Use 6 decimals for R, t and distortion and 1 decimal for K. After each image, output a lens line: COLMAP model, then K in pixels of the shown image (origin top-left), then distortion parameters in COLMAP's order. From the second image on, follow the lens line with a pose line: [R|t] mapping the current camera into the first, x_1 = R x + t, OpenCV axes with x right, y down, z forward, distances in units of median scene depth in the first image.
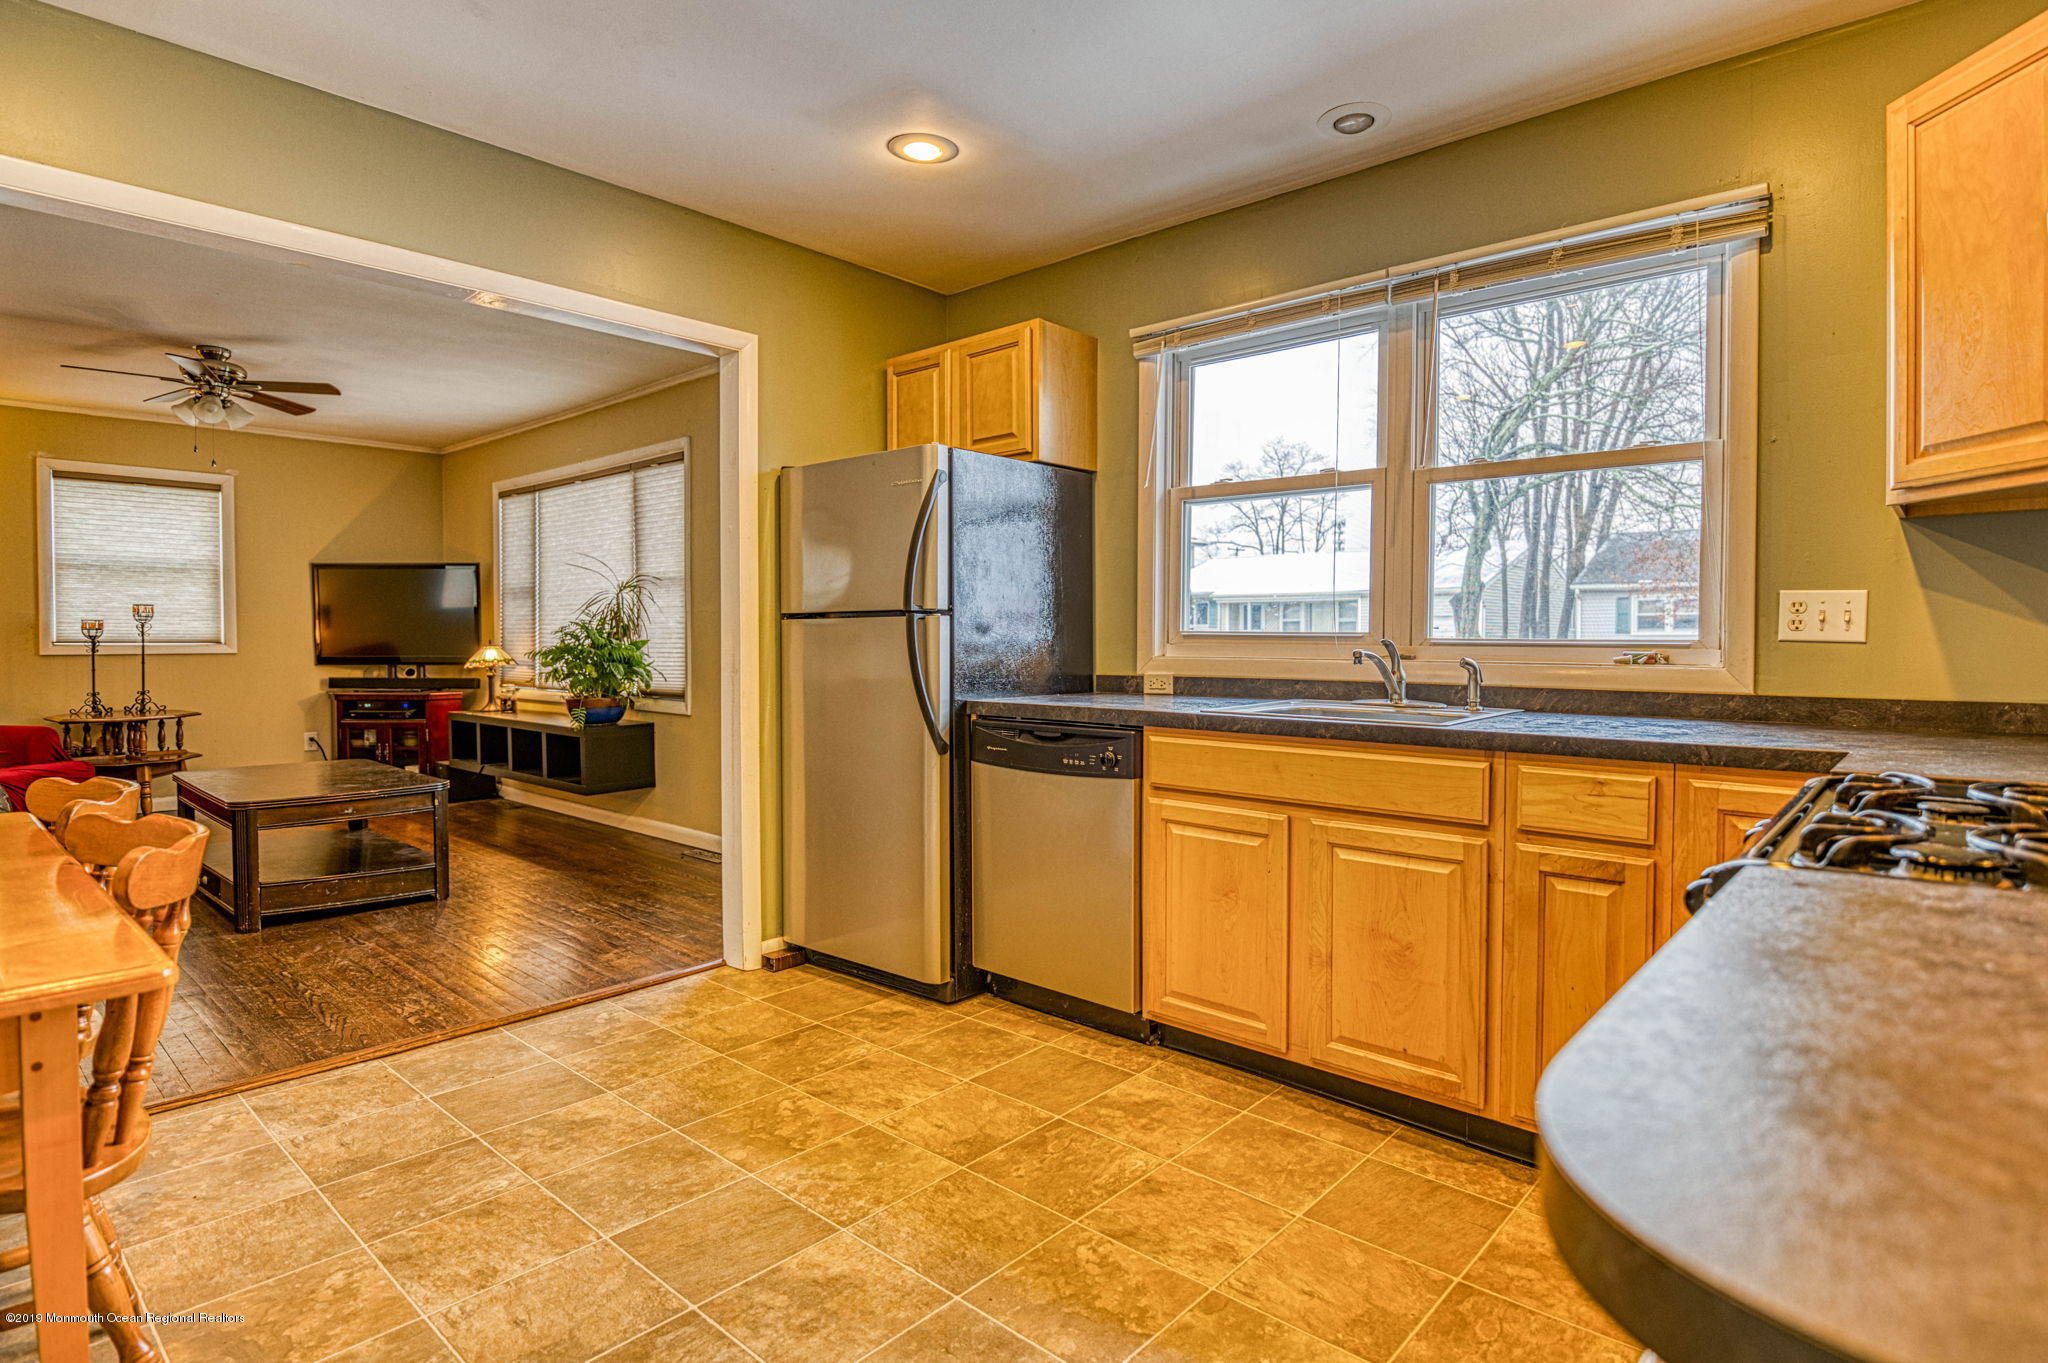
lens RADIAL K [[1058.4, 0, 1052.2], [0, 1058.4, 656.2], [0, 0, 1]] dist [-0.013050, -0.004303]
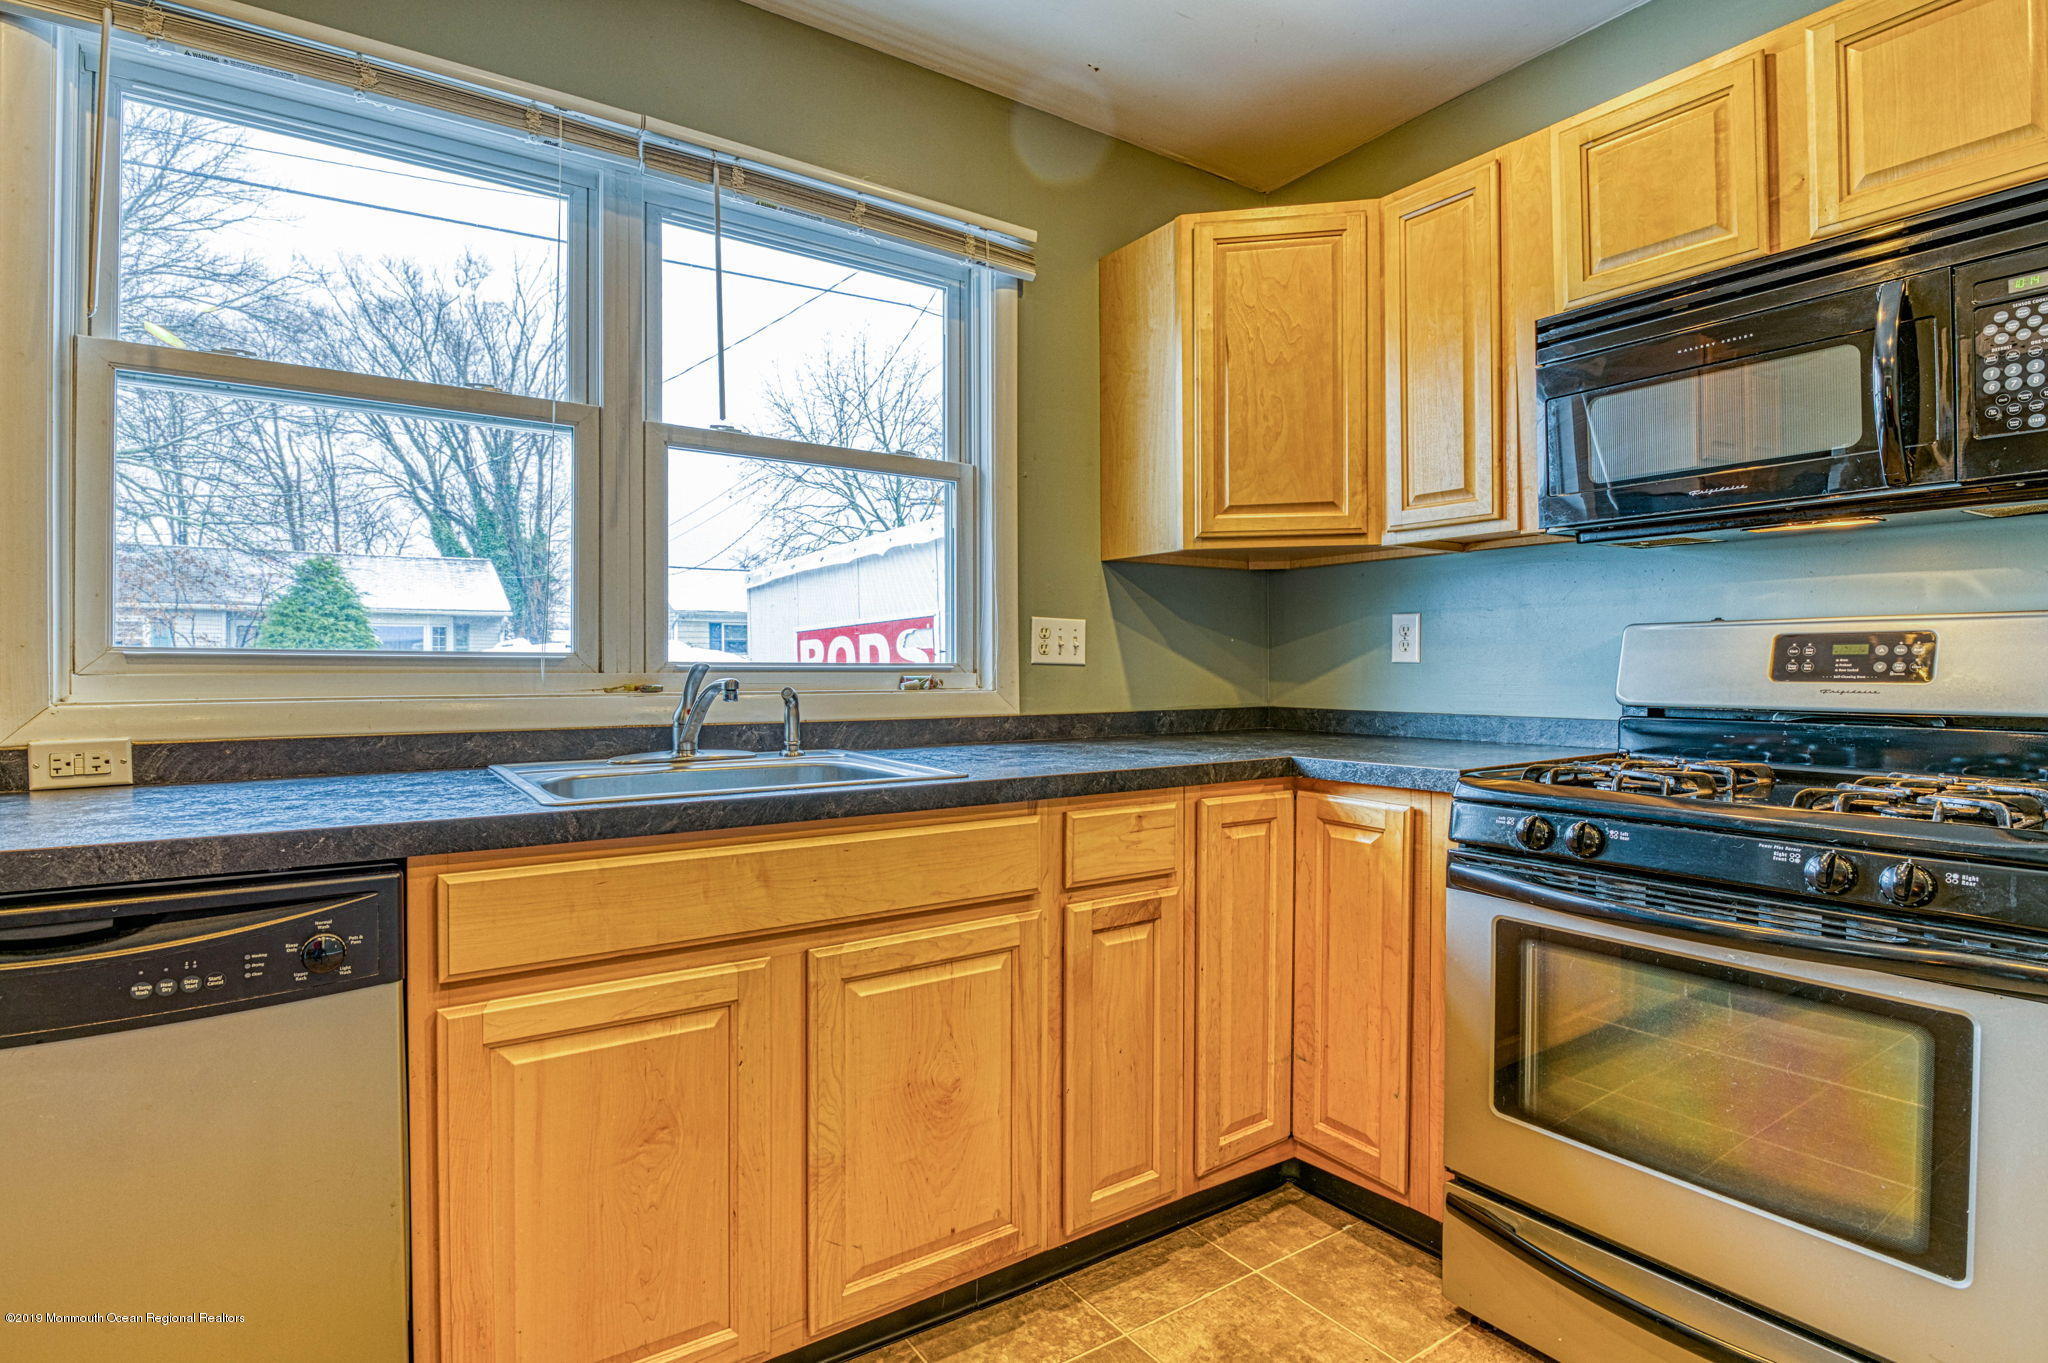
lens RADIAL K [[1010.4, 0, 1016.1], [0, 1010.4, 675.4], [0, 0, 1]] dist [-0.012374, -0.004990]
pose [[0.245372, -0.010662, 0.969370, -0.240650], [0.019500, 0.999791, 0.006061, -0.007412], [-0.969233, 0.017415, 0.245528, 0.591885]]
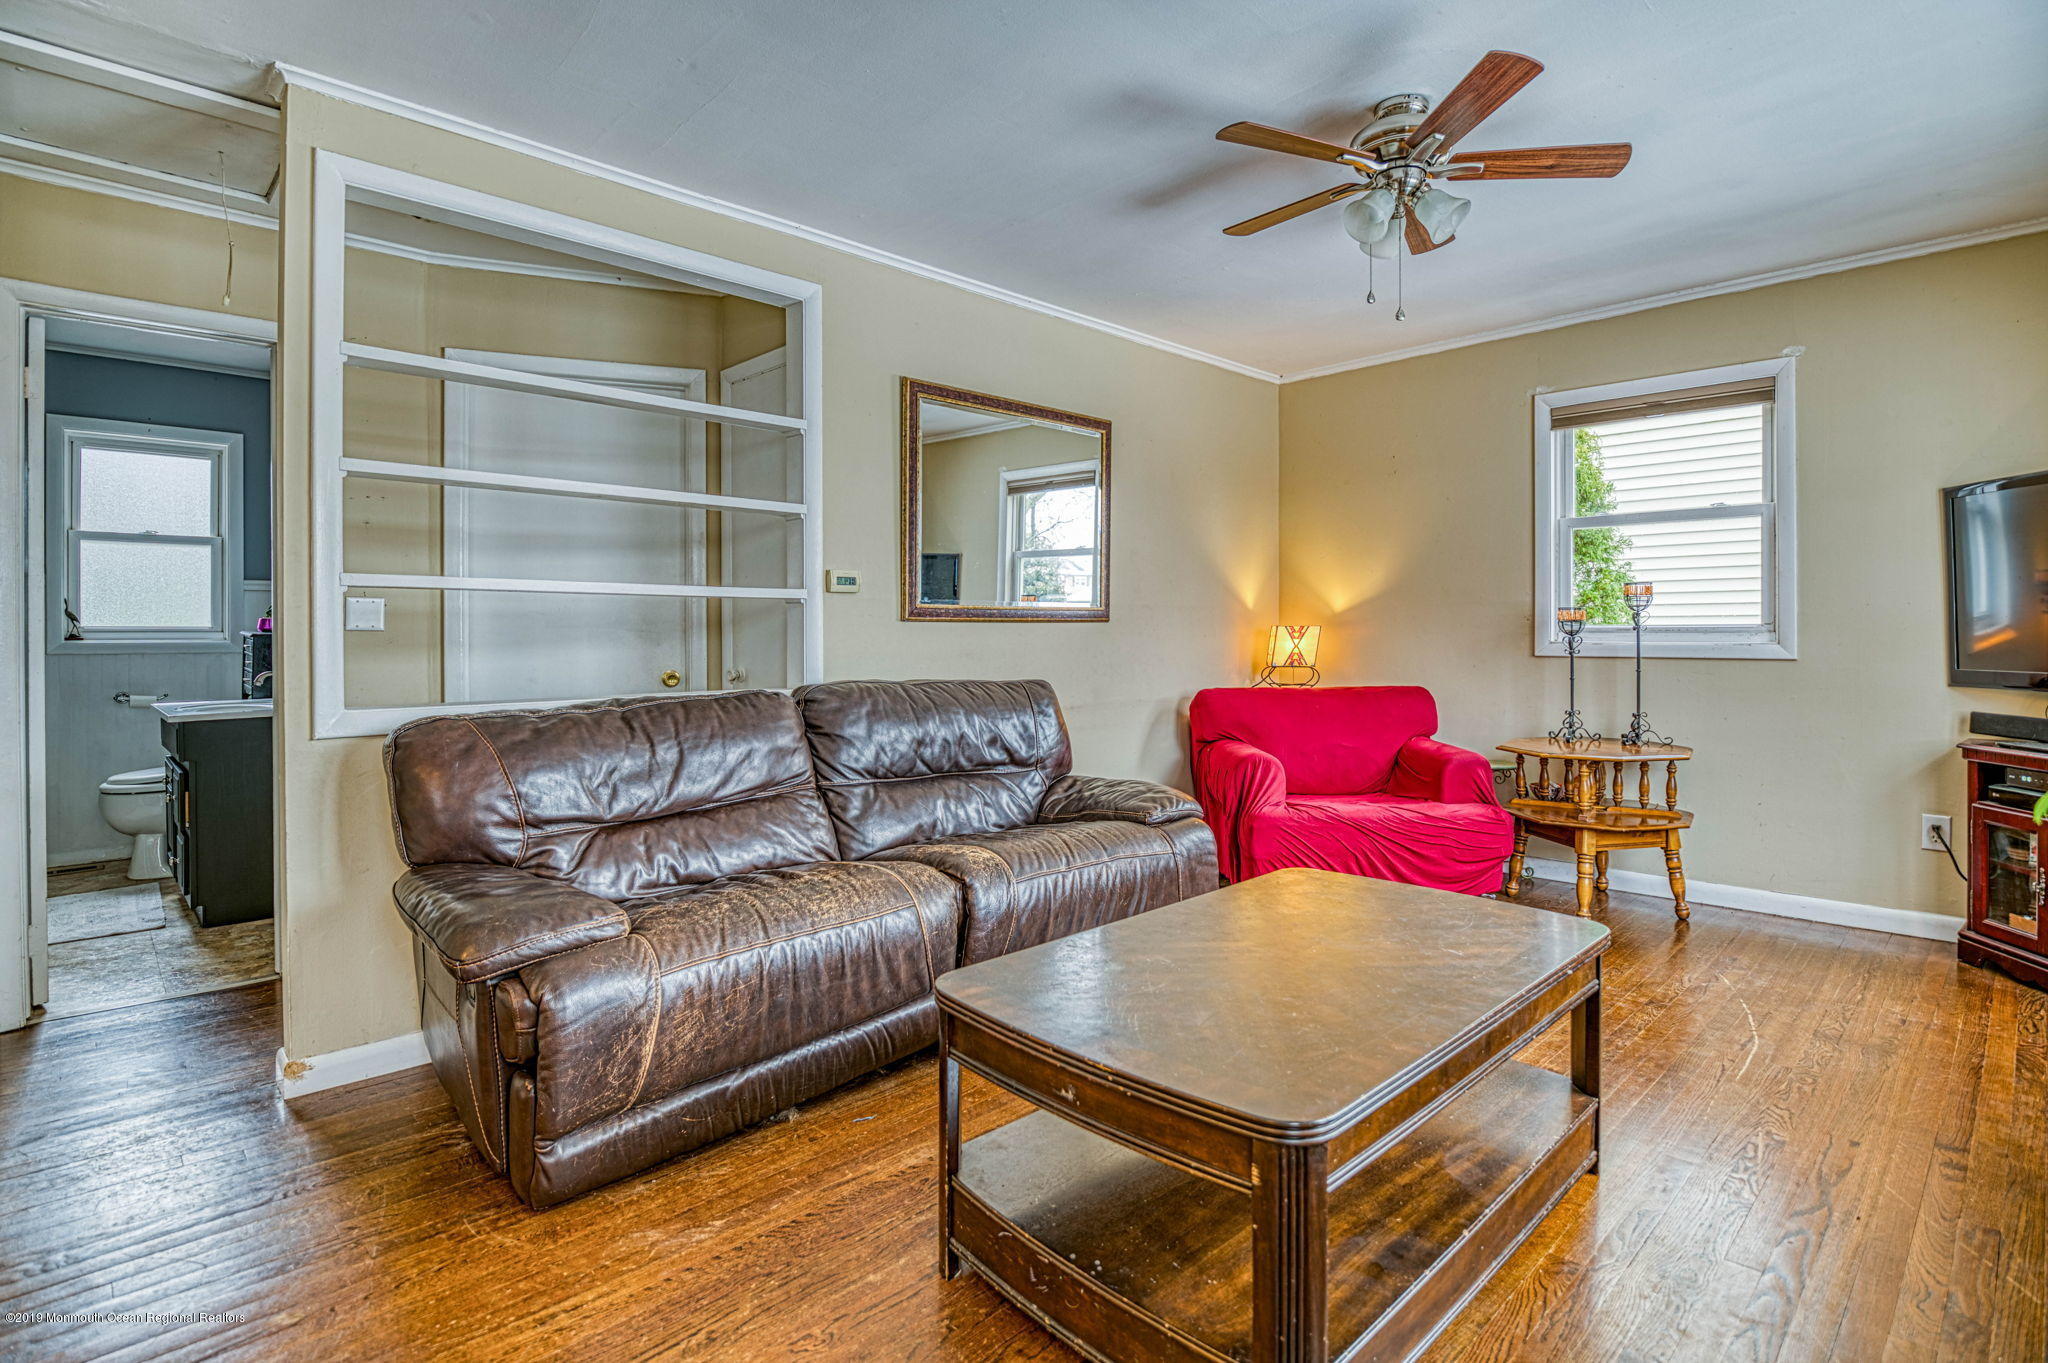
lens RADIAL K [[1010.4, 0, 1040.2], [0, 1010.4, 641.2], [0, 0, 1]] dist [-0.012374, -0.004990]
pose [[-0.074106, 0.006932, -0.997226, -0.410642], [-0.017115, 0.999820, 0.008221, -0.023003], [0.997103, 0.017677, -0.073974, 1.339521]]
